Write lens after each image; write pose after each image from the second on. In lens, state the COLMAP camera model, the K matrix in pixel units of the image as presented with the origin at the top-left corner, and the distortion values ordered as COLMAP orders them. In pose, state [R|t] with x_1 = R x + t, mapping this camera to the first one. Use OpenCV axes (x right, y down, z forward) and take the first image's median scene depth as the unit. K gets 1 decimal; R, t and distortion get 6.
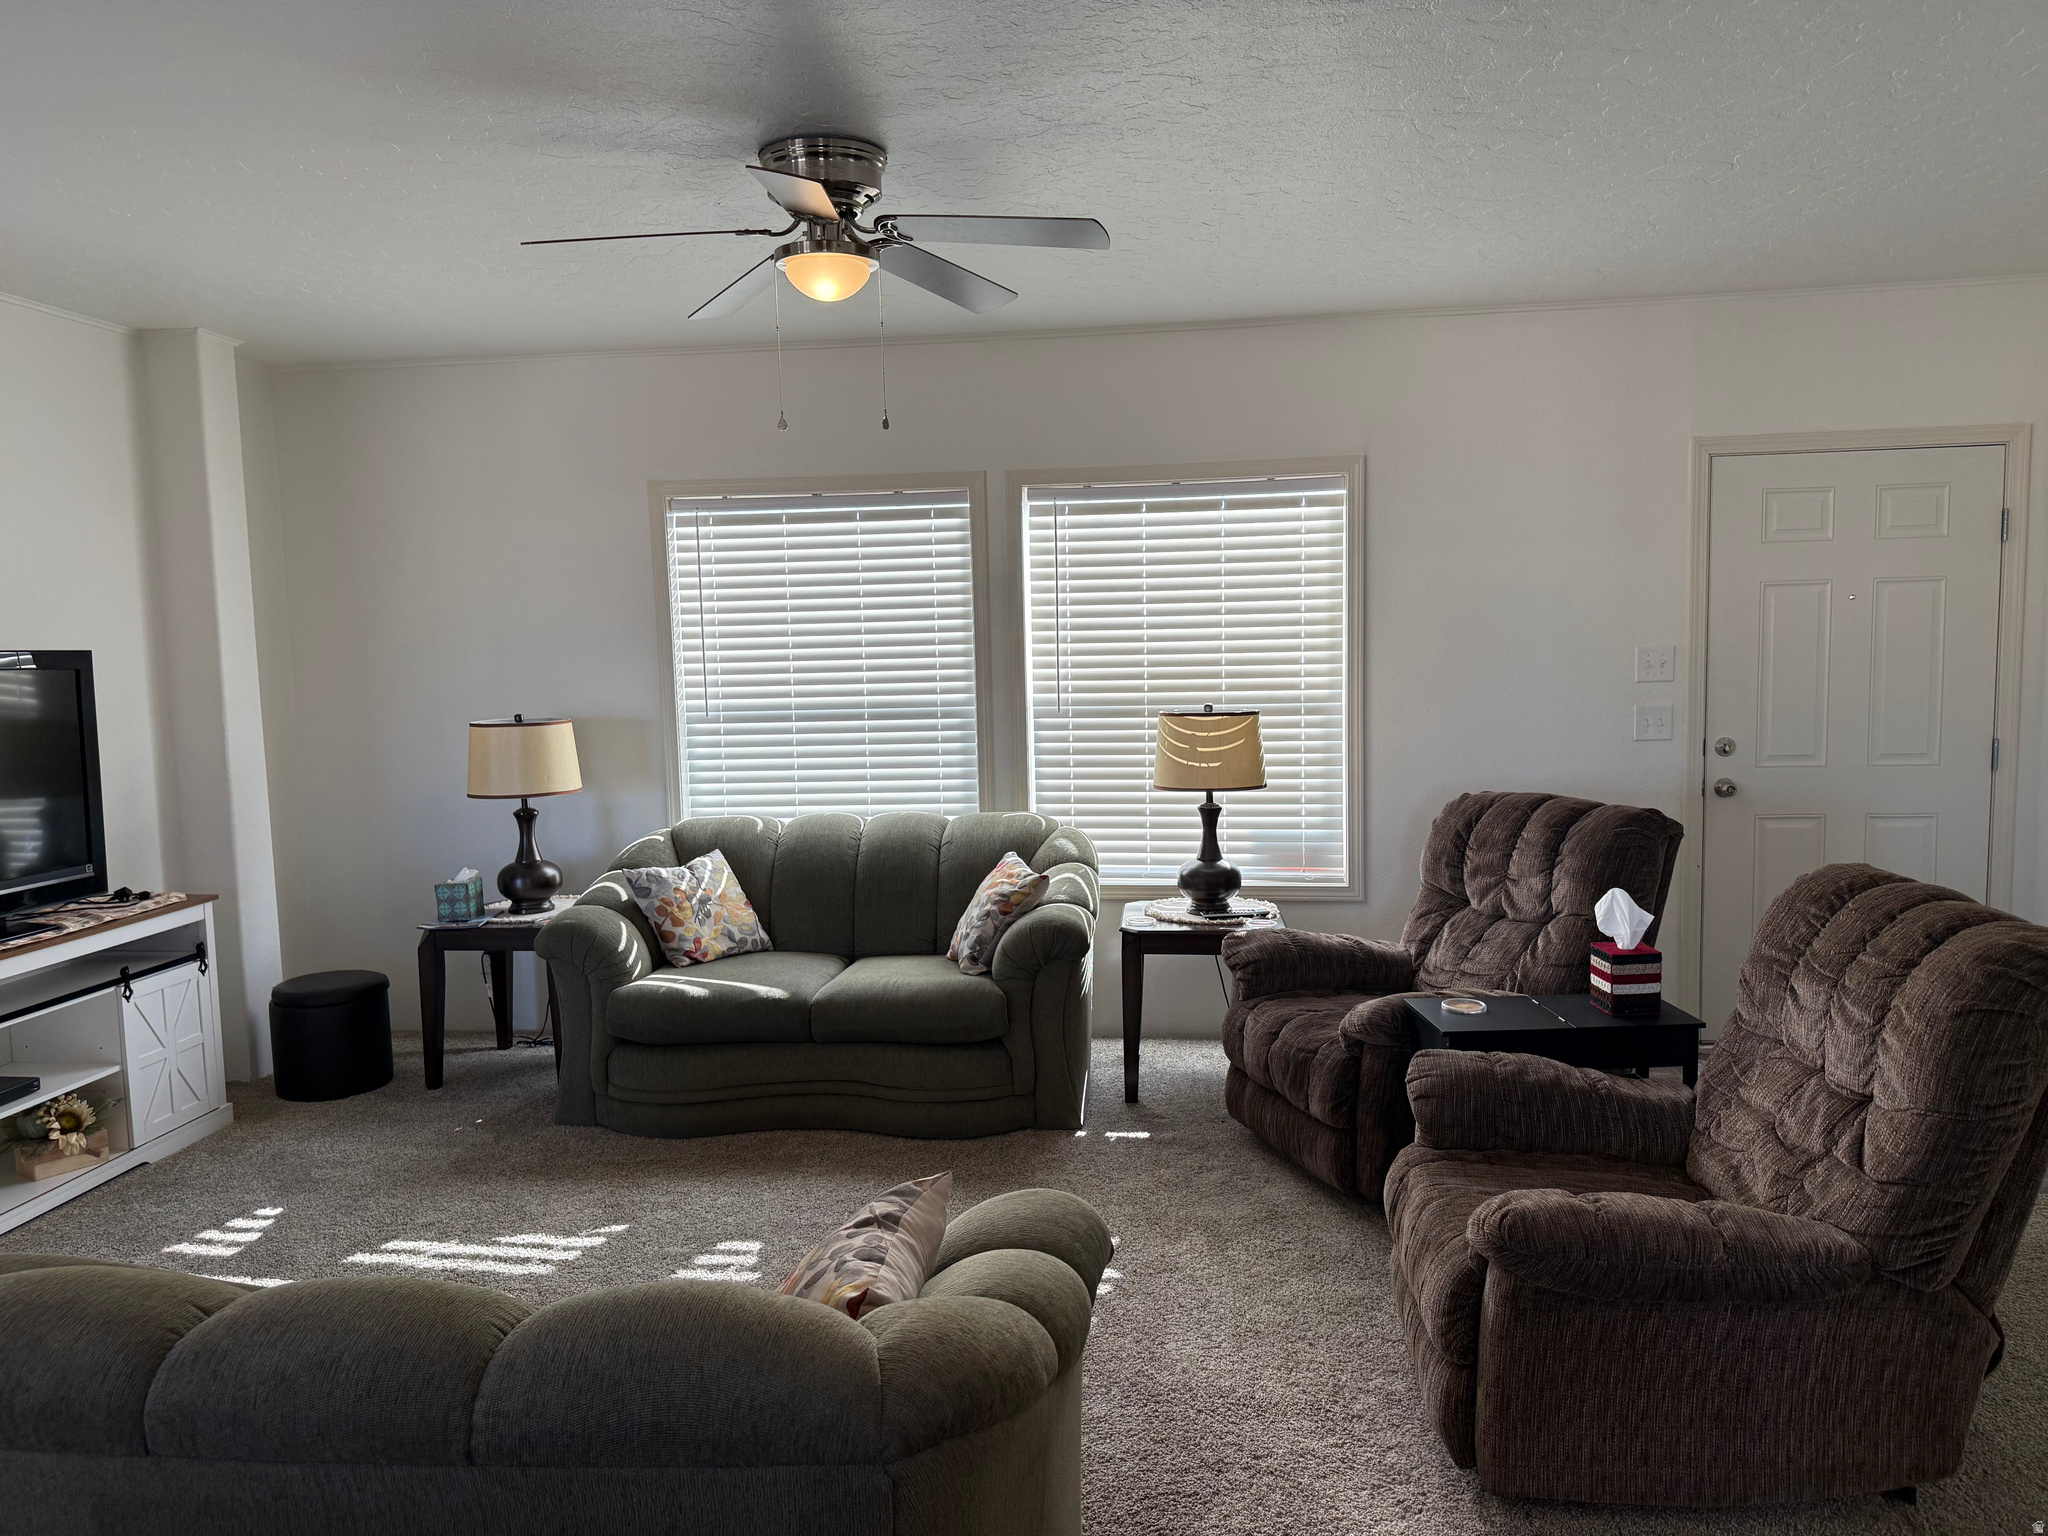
lens RADIAL K [[1440.5, 0, 978.8], [0, 1440.5, 769.7], [0, 0, 1]] dist [0.041331, -0.044043]
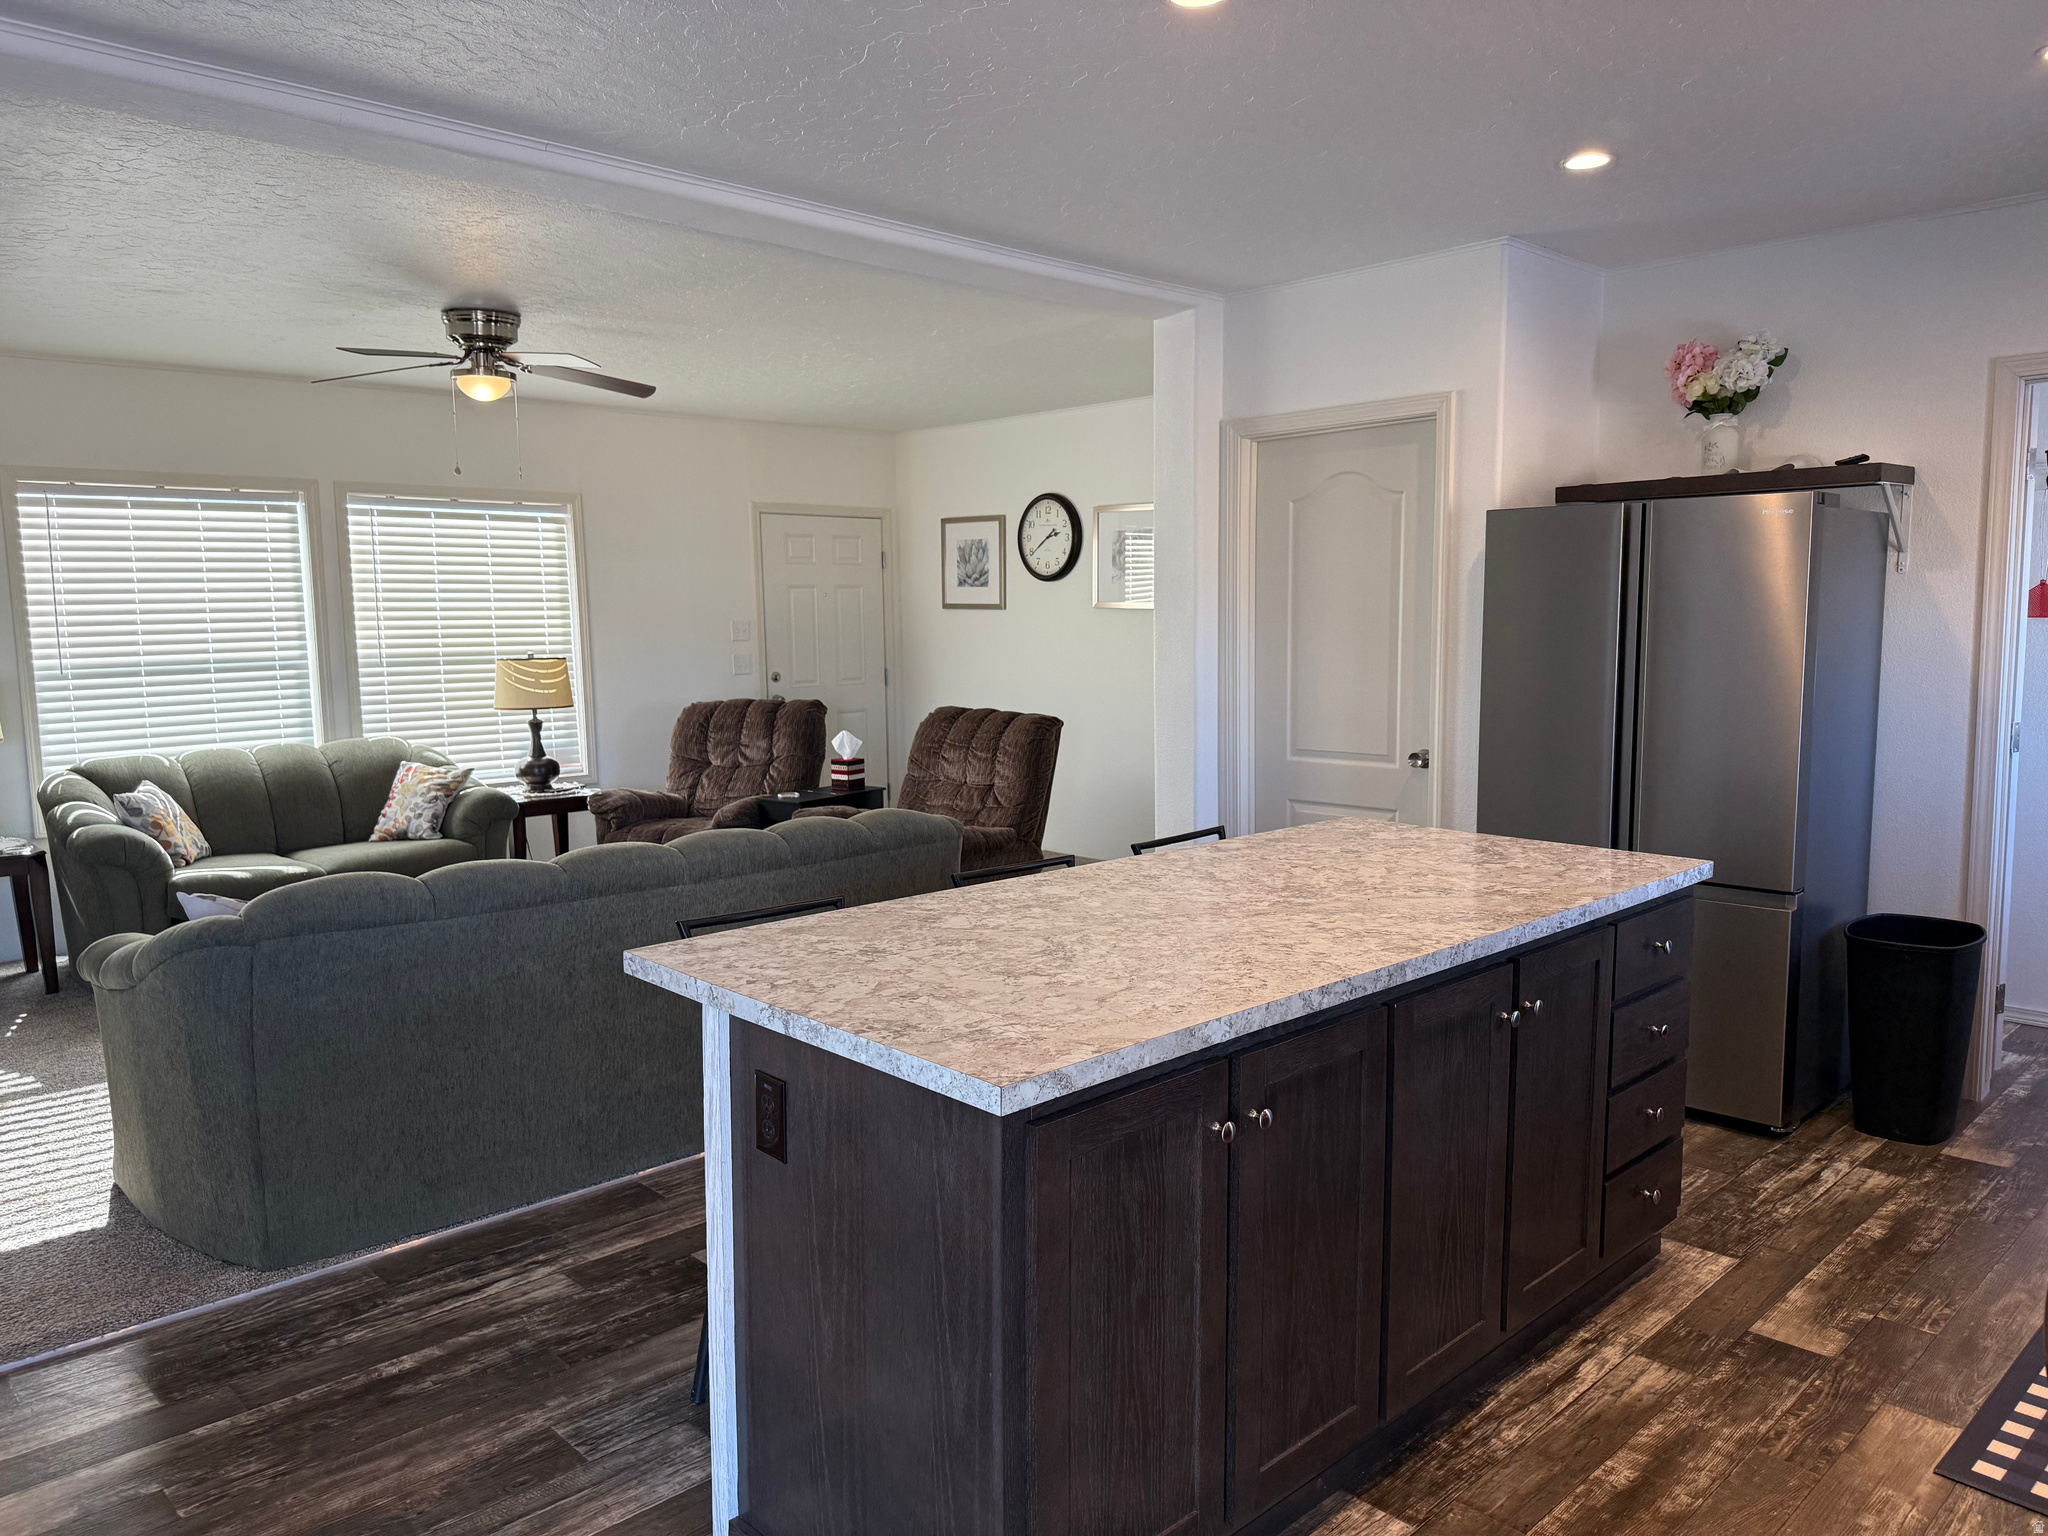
lens RADIAL K [[1440.5, 0, 1020.5], [0, 1440.5, 784.1], [0, 0, 1]] dist [0.041331, -0.044043]
pose [[0.611558, -0.079078, 0.787238, -0.729505], [0.066038, 0.996623, 0.048810, 0.050810], [-0.788439, 0.022138, 0.614715, -0.335147]]
